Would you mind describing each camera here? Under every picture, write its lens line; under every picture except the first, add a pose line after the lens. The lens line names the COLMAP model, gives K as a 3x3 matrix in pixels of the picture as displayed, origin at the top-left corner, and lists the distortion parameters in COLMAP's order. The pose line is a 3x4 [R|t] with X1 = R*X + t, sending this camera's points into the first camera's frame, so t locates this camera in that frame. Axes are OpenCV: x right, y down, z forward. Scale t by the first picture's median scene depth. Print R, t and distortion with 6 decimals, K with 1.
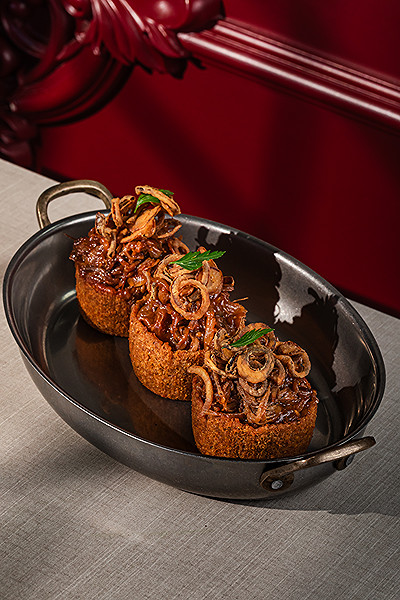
lens RADIAL K [[2066.5, 0, 201.1], [0, 2066.5, 324.7], [0, 0, 1]] dist [0.053878, 4.518312]
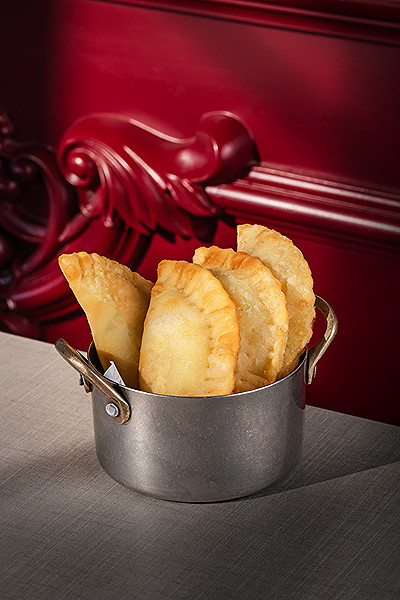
lens RADIAL K [[2066.5, 0, 201.1], [0, 2066.5, 324.7], [0, 0, 1]] dist [0.053878, 4.518312]
pose [[0.992866, -0.106360, 0.053890, -0.063213], [0.112862, 0.984111, -0.137066, 0.028719], [-0.038456, 0.142170, 0.989095, 0.174307]]
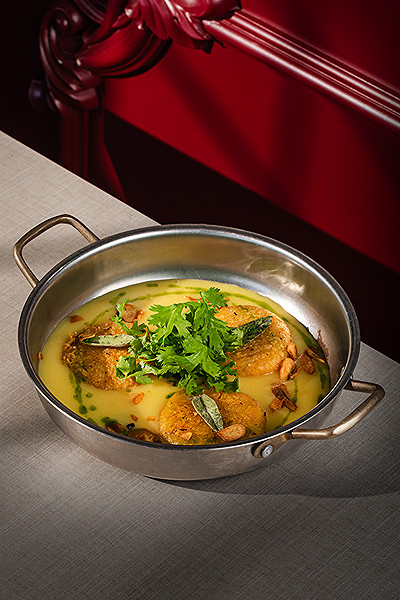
lens RADIAL K [[2066.5, 0, 201.1], [0, 2066.5, 324.7], [0, 0, 1]] dist [0.053878, 4.518312]
pose [[0.986745, 0.065068, -0.148665, 0.170827], [-0.044616, 0.989568, 0.136982, -0.128186], [0.156027, -0.128533, 0.979354, -0.168868]]
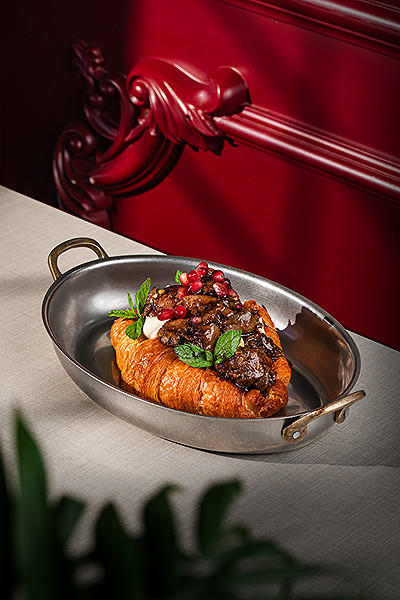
lens RADIAL K [[2066.5, 0, 201.1], [0, 2066.5, 324.7], [0, 0, 1]] dist [0.053878, 4.518312]
pose [[0.989830, 0.023509, -0.140301, 0.153726], [-0.035567, 0.995825, -0.084071, 0.083999], [0.137739, 0.088206, 0.986533, -0.196479]]
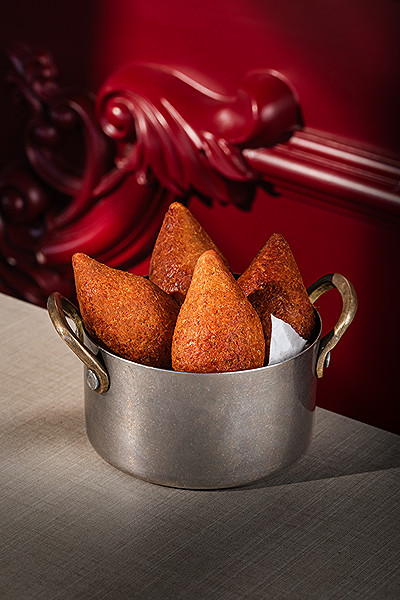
lens RADIAL K [[2066.5, 0, 201.1], [0, 2066.5, 324.7], [0, 0, 1]] dist [0.053878, 4.518312]
pose [[0.998539, -0.016132, -0.051567, 0.011682], [0.009300, 0.991460, -0.130079, 0.025340], [0.053225, 0.129410, 0.990162, 0.232477]]
